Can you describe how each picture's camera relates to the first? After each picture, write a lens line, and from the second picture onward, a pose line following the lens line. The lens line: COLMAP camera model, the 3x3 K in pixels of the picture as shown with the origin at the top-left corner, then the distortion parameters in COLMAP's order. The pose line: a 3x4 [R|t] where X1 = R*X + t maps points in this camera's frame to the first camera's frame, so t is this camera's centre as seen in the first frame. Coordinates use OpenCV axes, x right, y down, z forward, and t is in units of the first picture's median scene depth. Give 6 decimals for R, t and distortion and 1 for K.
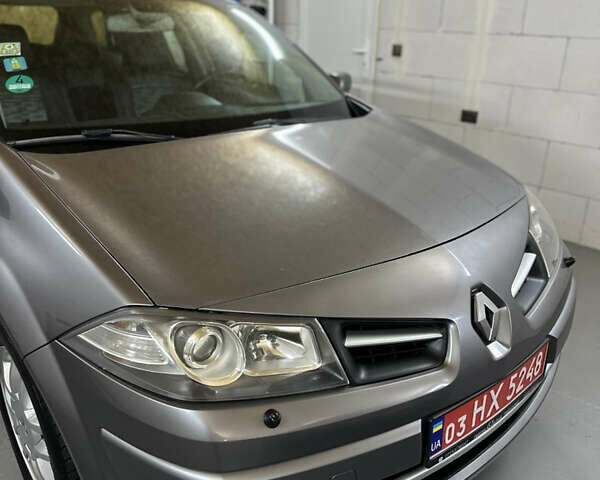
lens RADIAL K [[562.8, 0, 310.1], [0, 562.8, 251.1], [0, 0, 1]] dist [0.023640, 0.000000]
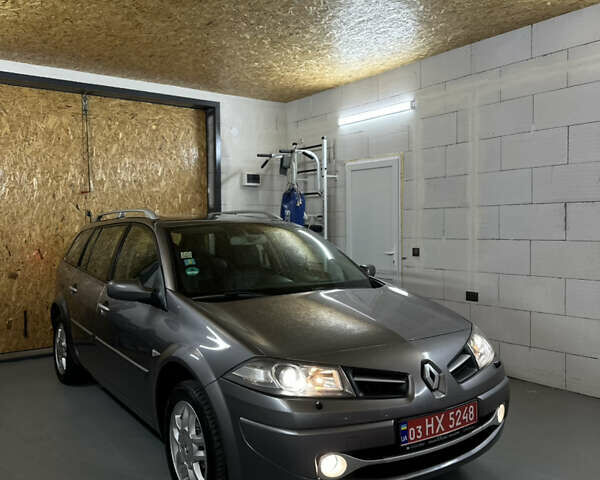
lens RADIAL K [[561.1, 0, 300.0], [0, 561.1, 248.3], [0, 0, 1]] dist [0.038586, 0.000000]
pose [[0.992718, -0.027603, -0.117253, 0.081394], [-0.015322, 0.936549, -0.350201, 0.299047], [0.119480, 0.349447, 0.929307, -0.768480]]
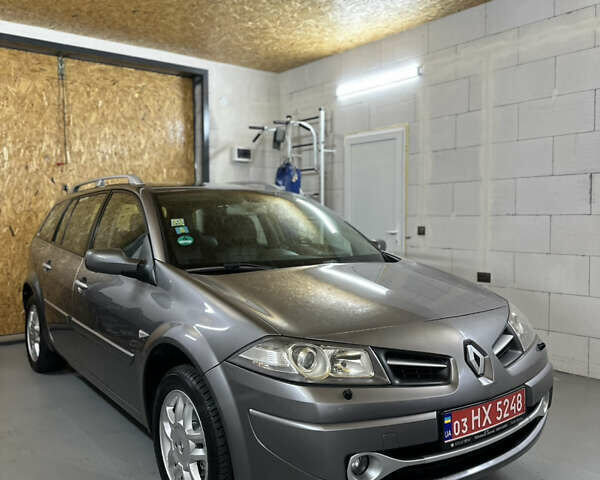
lens RADIAL K [[562.8, 0, 299.3], [0, 562.8, 245.8], [0, 0, 1]] dist [0.023640, 0.000000]
pose [[0.996101, -0.021579, -0.085545, -0.034851], [-0.008796, 0.940505, -0.339667, 0.281121], [0.087785, 0.339095, 0.936647, -0.518867]]
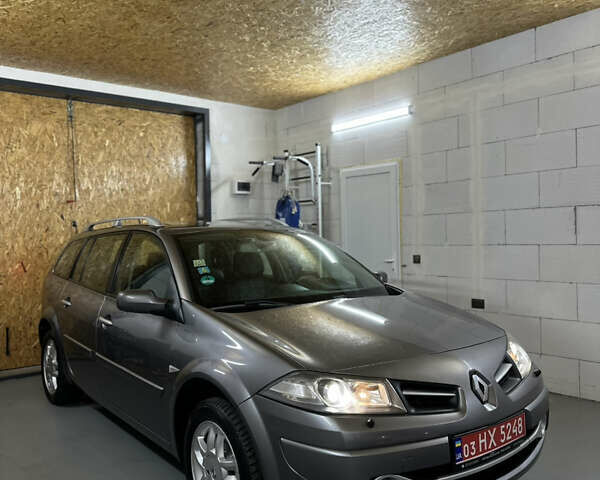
lens RADIAL K [[561.1, 0, 296.2], [0, 561.1, 244.7], [0, 0, 1]] dist [0.038586, 0.000000]
pose [[0.996777, -0.043075, -0.067683, -0.101196], [0.014533, 0.926628, -0.375698, 0.280004], [0.078901, 0.373503, 0.924267, -0.684683]]
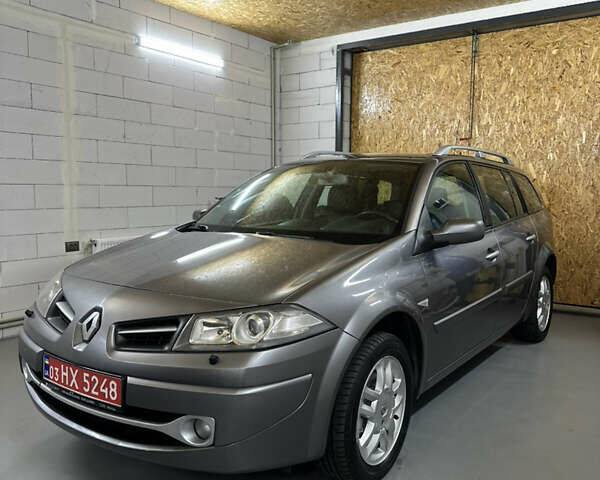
lens RADIAL K [[562.8, 0, 296.8], [0, 562.8, 244.9], [0, 0, 1]] dist [0.023640, 0.000000]
pose [[0.200657, 0.071982, -0.977014, 1.557799], [-0.380334, 0.924796, -0.009977, -0.241661], [0.902820, 0.373593, 0.212944, 0.854184]]
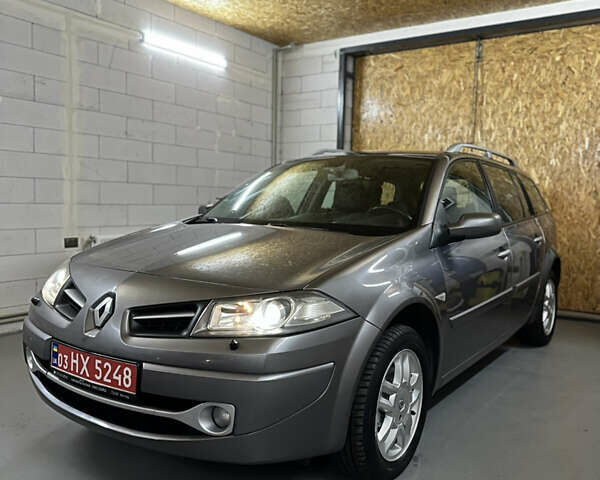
lens RADIAL K [[562.8, 0, 296.9], [0, 562.8, 243.8], [0, 0, 1]] dist [0.023640, 0.000000]
pose [[0.217401, 0.055603, -0.974497, 1.515977], [-0.395035, 0.917970, -0.035751, -0.167547], [0.892572, 0.392733, 0.221533, 0.820543]]
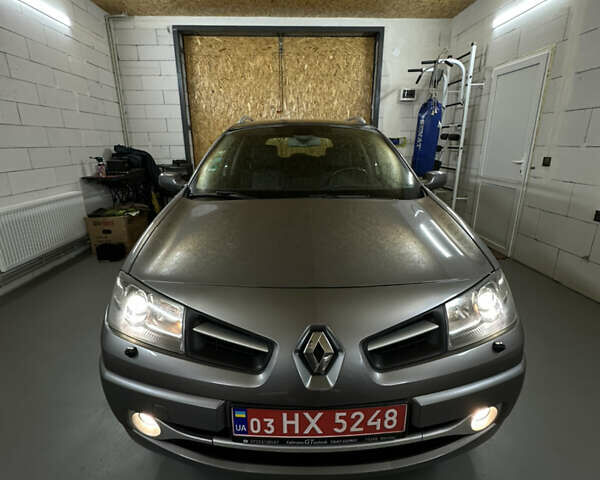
lens RADIAL K [[320.4, 0, 298.4], [0, 320.4, 238.4], [0, 0, 1]] dist [0.002799, -0.003408]
pose [[0.755190, 0.159714, -0.635751, 0.531297], [-0.233025, 0.971923, -0.032637, -0.072483], [0.612688, 0.172793, 0.771204, 0.300417]]
